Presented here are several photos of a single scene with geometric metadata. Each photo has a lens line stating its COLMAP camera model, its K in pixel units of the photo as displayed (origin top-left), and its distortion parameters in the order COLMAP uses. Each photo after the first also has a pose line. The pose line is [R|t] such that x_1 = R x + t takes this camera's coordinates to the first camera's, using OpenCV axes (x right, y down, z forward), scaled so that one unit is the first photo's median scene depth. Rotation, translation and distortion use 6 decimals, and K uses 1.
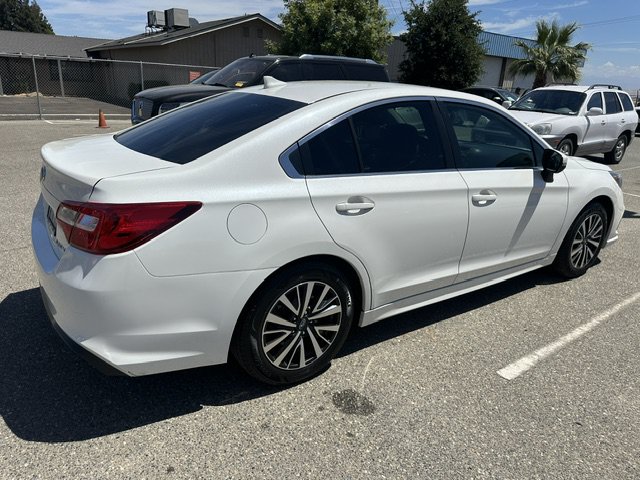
lens RADIAL K [[452.6, 0, 322.2], [0, 452.6, 236.5], [0, 0, 1]] dist [0.025960, -0.030456]
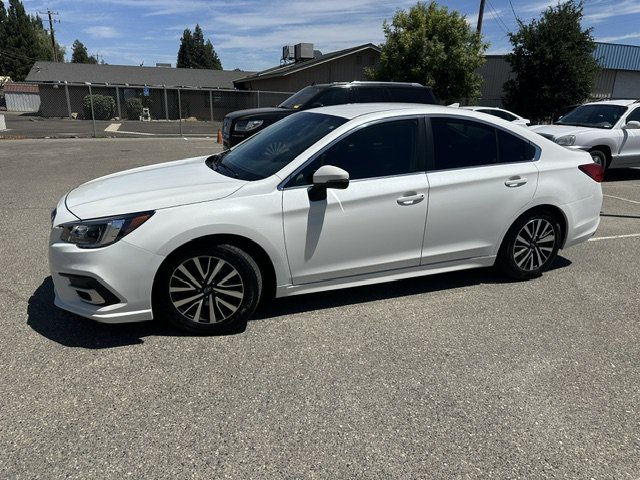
lens RADIAL K [[452.6, 0, 324.0], [0, 452.6, 242.2], [0, 0, 1]] dist [0.025960, -0.030456]
pose [[0.956542, 0.063297, -0.284640, 0.246860], [-0.073343, 0.996999, -0.024764, 0.068059], [0.282219, 0.044564, 0.958314, -0.175840]]
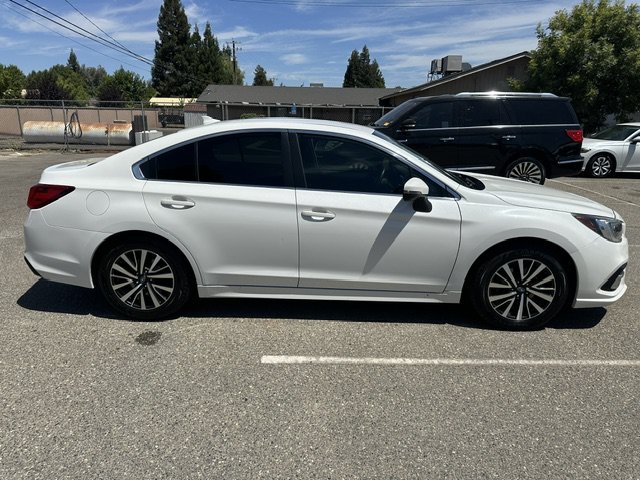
lens RADIAL K [[452.6, 0, 321.5], [0, 452.6, 239.1], [0, 0, 1]] dist [0.025960, -0.030456]
pose [[0.800742, 0.124684, -0.585890, 0.327699], [-0.170244, 0.985133, -0.023026, -0.000003], [0.574308, 0.118182, 0.810064, 0.029557]]
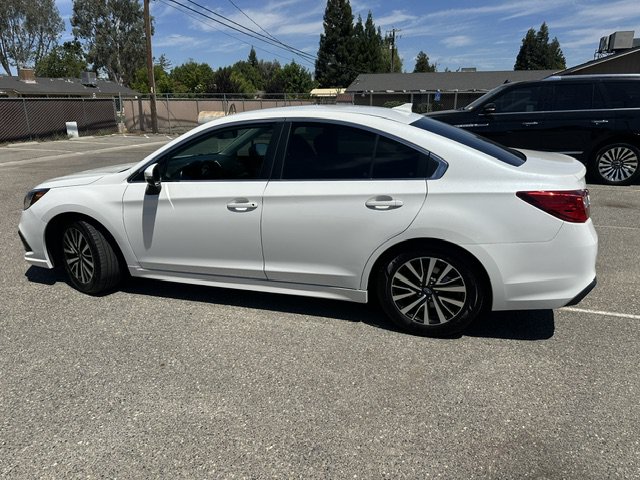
lens RADIAL K [[452.6, 0, 319.8], [0, 452.6, 243.4], [0, 0, 1]] dist [0.025960, -0.030456]
pose [[0.551859, 0.202074, -0.809085, 0.536536], [-0.239626, 0.967707, 0.078248, 0.003311], [0.798769, 0.150695, 0.582460, 0.050058]]
